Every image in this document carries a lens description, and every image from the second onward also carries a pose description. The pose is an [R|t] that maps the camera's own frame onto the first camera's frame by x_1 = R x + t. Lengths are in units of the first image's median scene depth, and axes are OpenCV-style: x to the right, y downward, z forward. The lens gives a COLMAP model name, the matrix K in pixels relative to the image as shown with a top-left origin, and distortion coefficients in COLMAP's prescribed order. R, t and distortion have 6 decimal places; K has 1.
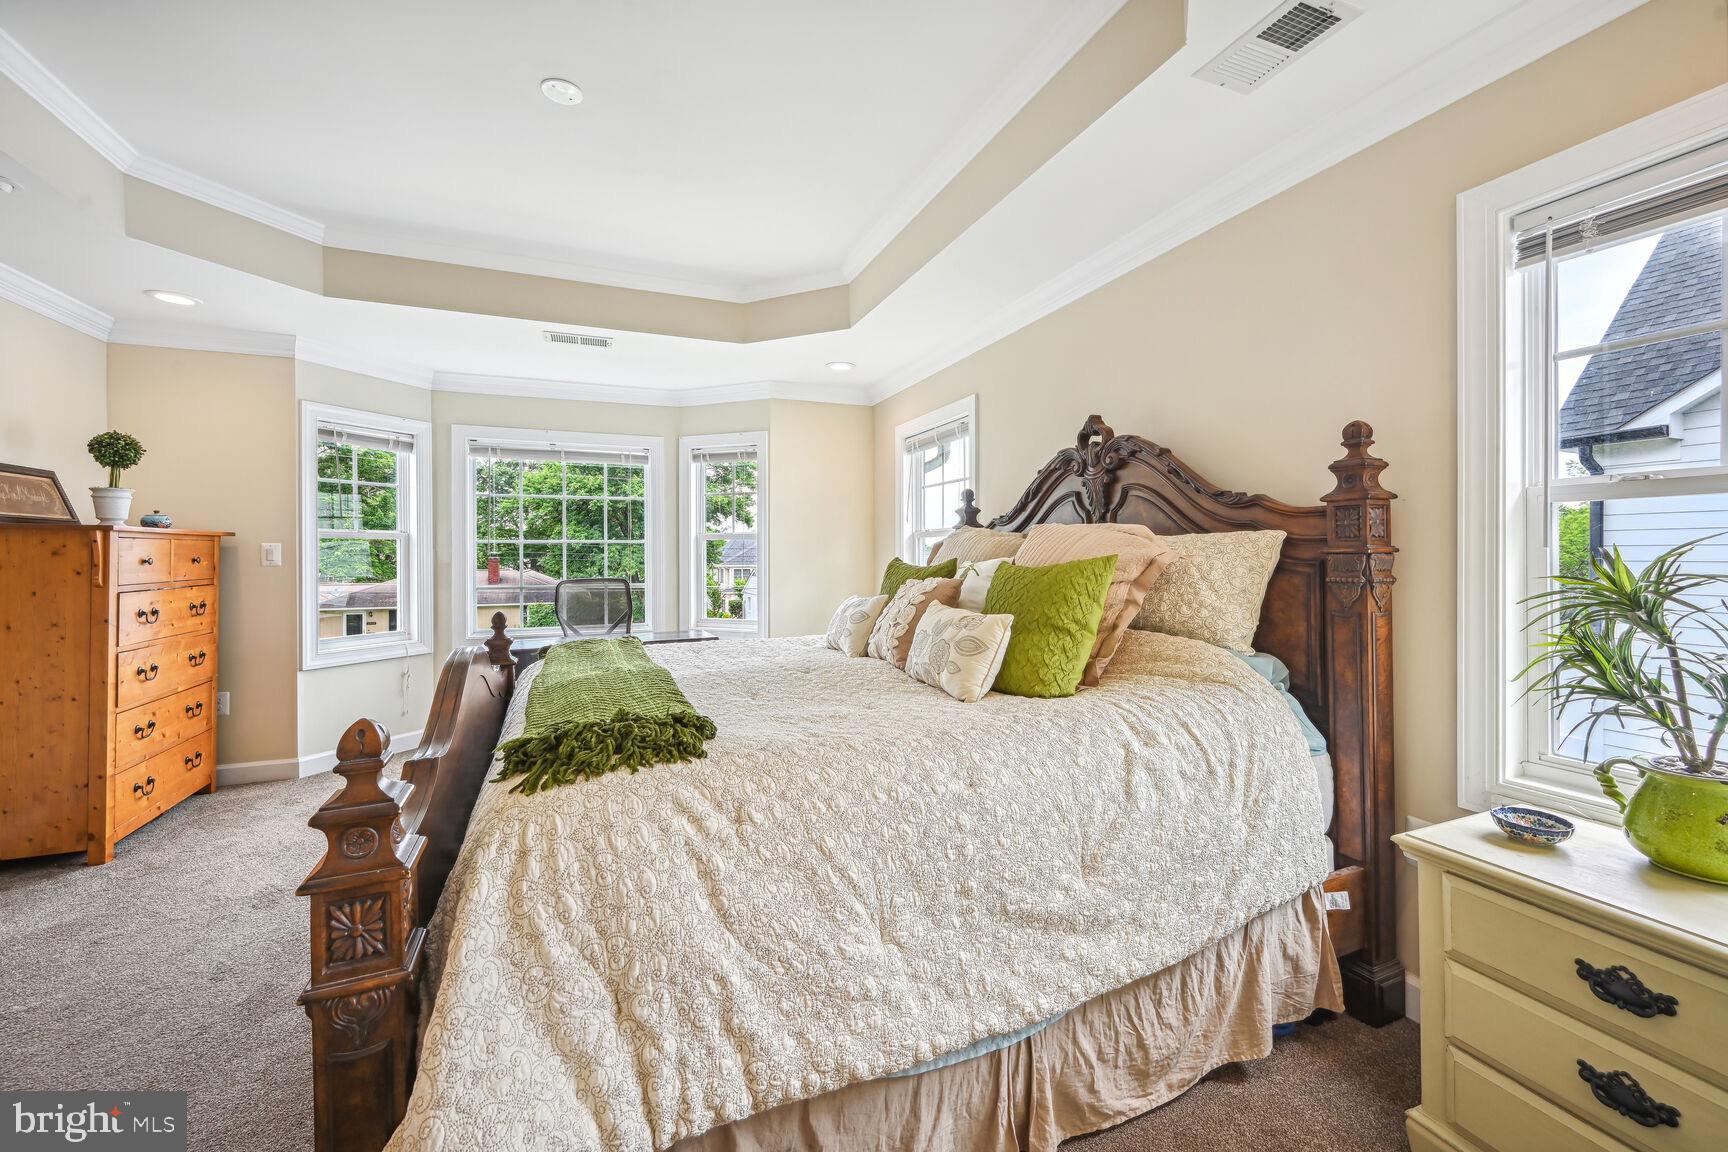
lens RADIAL K [[692.1, 0, 867.7], [0, 692.1, 543.6], [0, 0, 1]] dist [-0.000087, 0.000523]
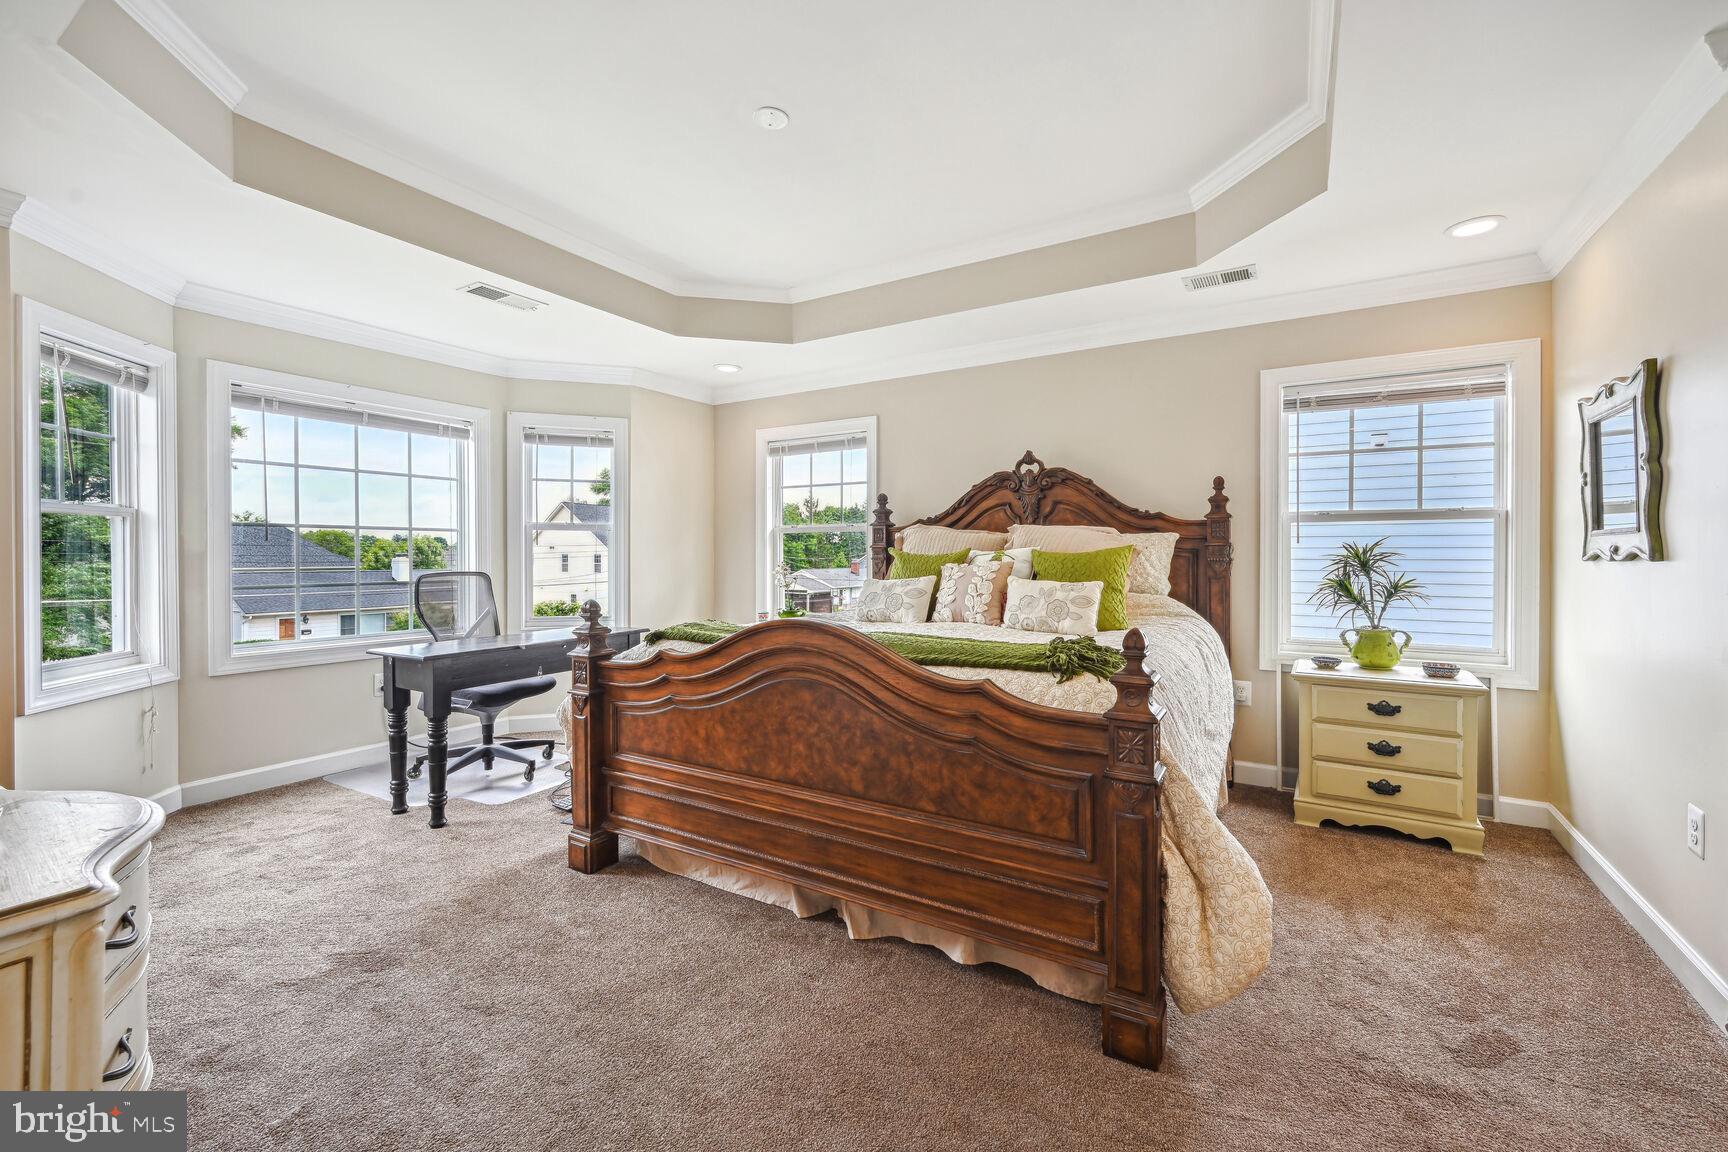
lens RADIAL K [[728.4, 0, 866.5], [0, 728.4, 540.0], [0, 0, 1]] dist [-0.000598, 0.000160]
pose [[0.801556, 0.019090, 0.597615, -0.872699], [-0.013757, 0.999814, -0.013486, 0.026864], [-0.597762, 0.002588, 0.801669, -0.017784]]
